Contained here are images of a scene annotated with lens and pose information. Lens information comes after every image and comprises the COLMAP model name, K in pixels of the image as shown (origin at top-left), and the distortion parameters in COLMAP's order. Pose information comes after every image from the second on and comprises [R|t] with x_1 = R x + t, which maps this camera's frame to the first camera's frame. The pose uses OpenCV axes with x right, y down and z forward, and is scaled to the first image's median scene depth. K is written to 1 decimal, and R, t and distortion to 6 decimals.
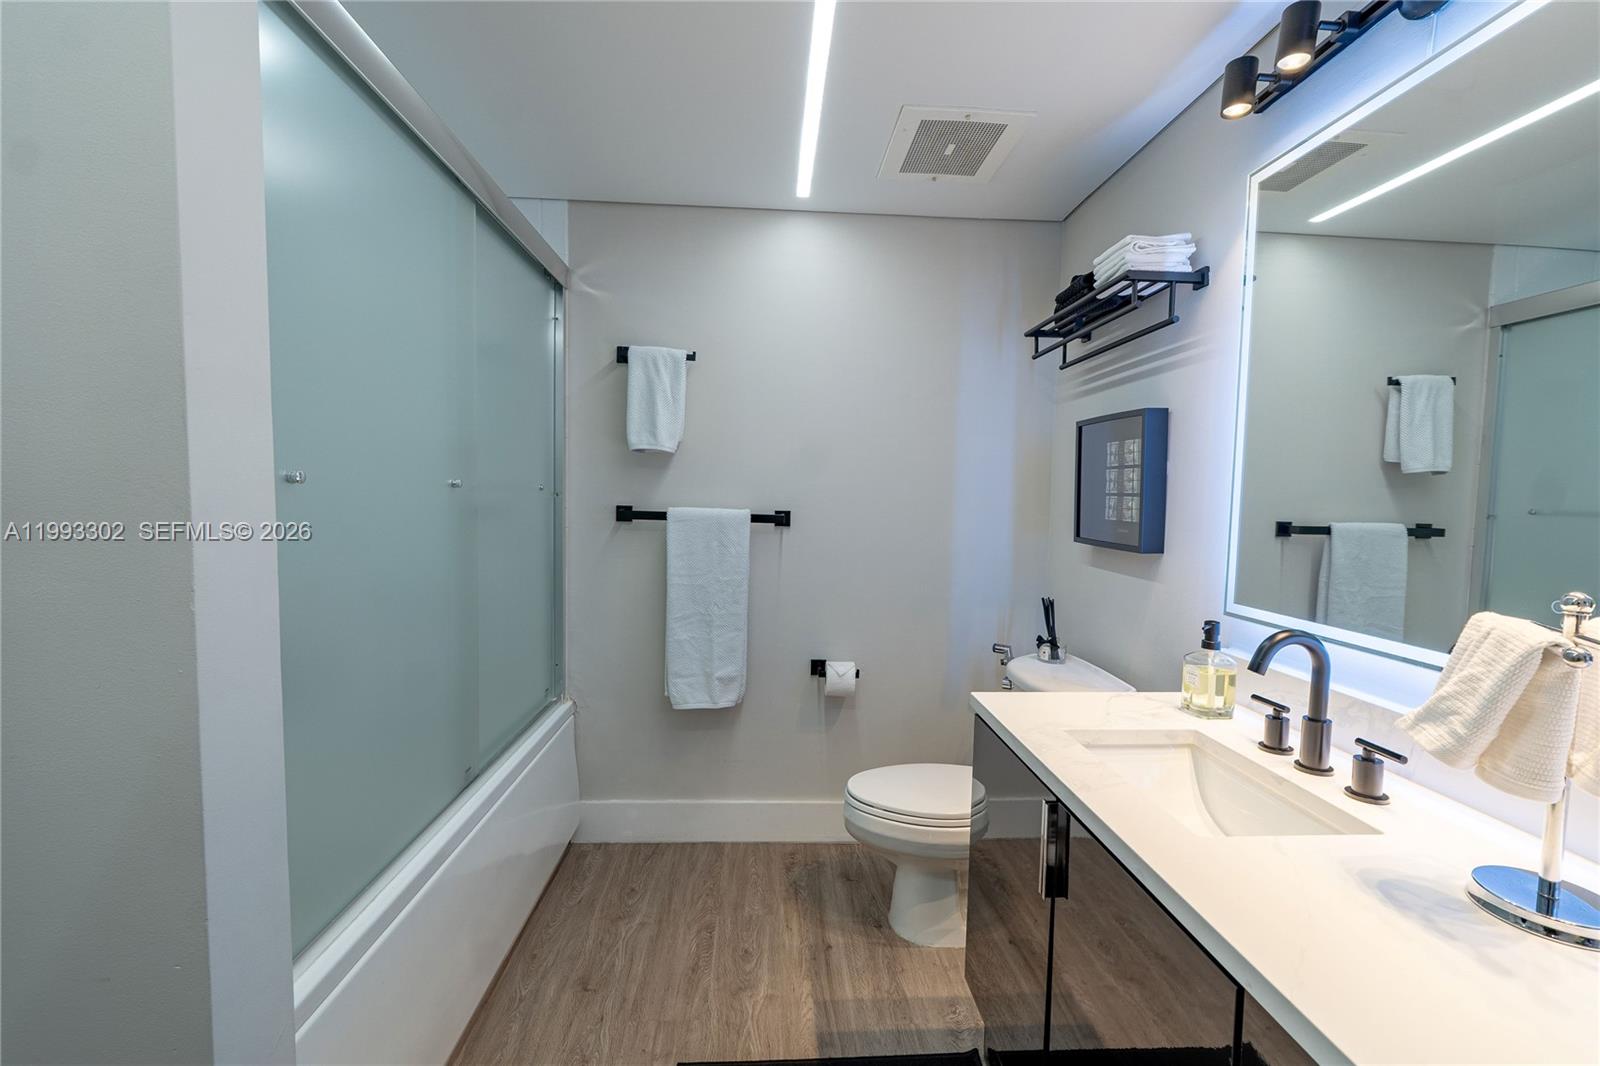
lens RADIAL K [[672.7, 0, 798.0], [0, 672.7, 534.4], [0, 0, 1]] dist [-0.002443, 0.000039]
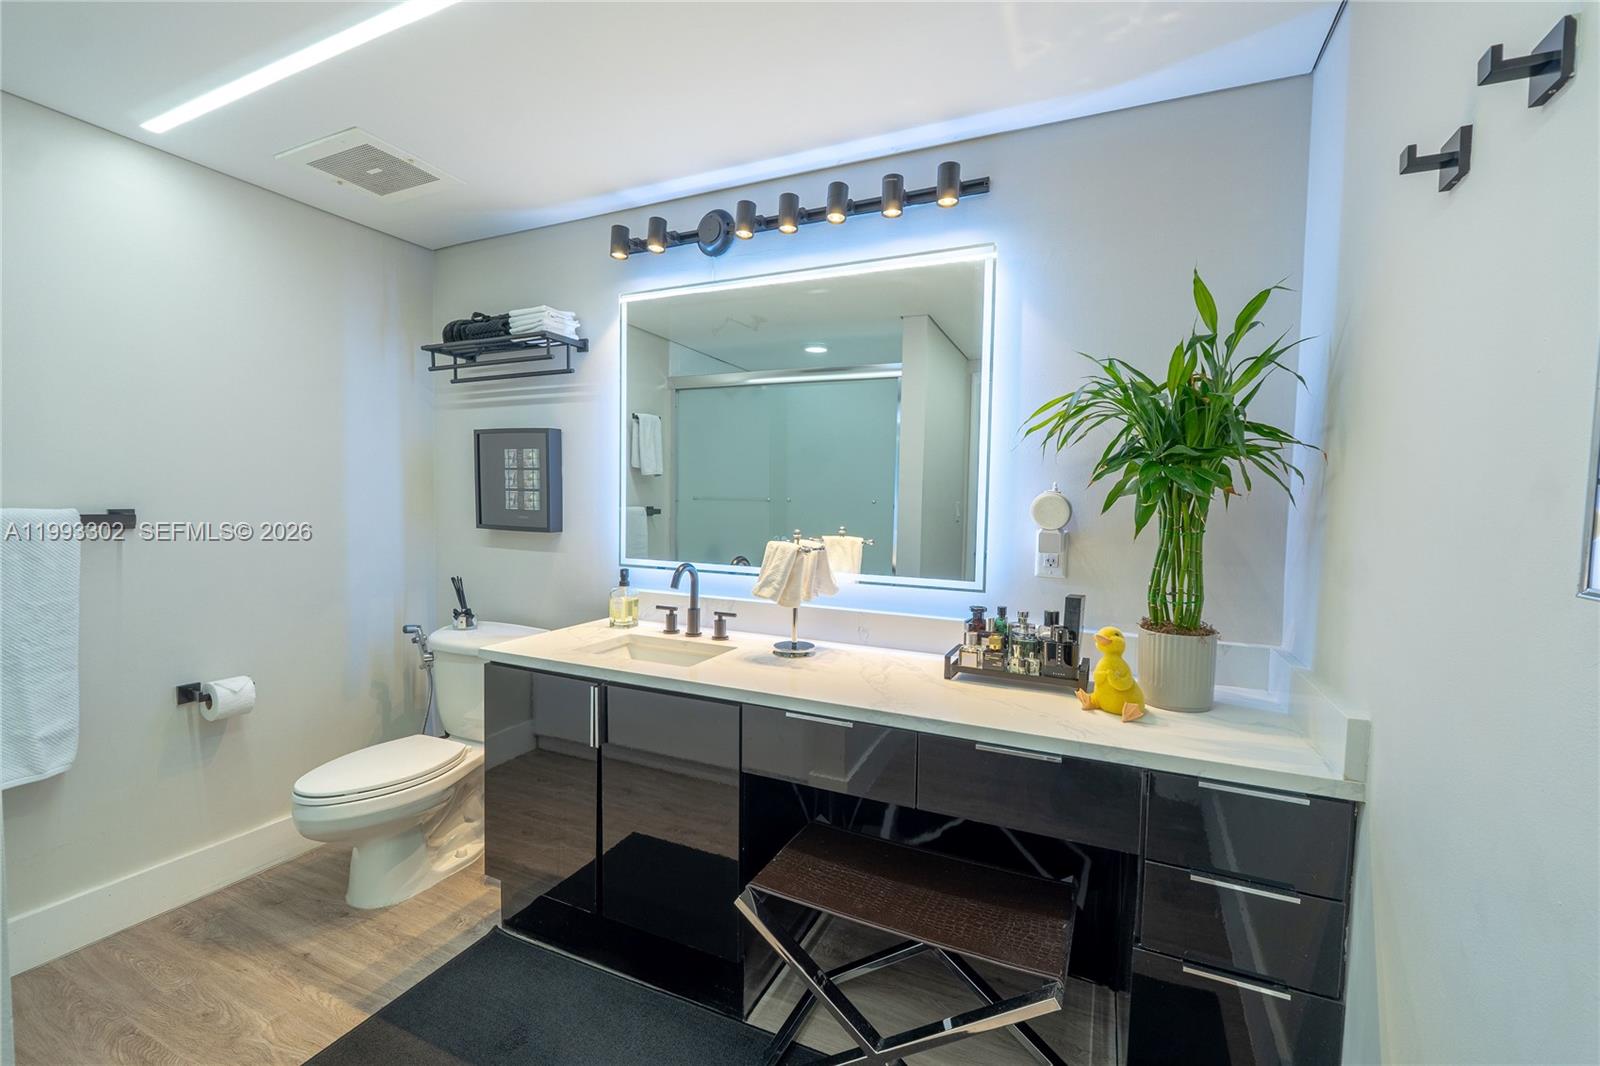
lens RADIAL K [[672.7, 0, 798.0], [0, 672.7, 534.4], [0, 0, 1]] dist [-0.002443, 0.000039]
pose [[0.471608, -0.060225, 0.879749, -0.432770], [0.045887, 0.997989, 0.043720, -0.004647], [-0.880613, 0.019751, 0.473424, -0.100533]]
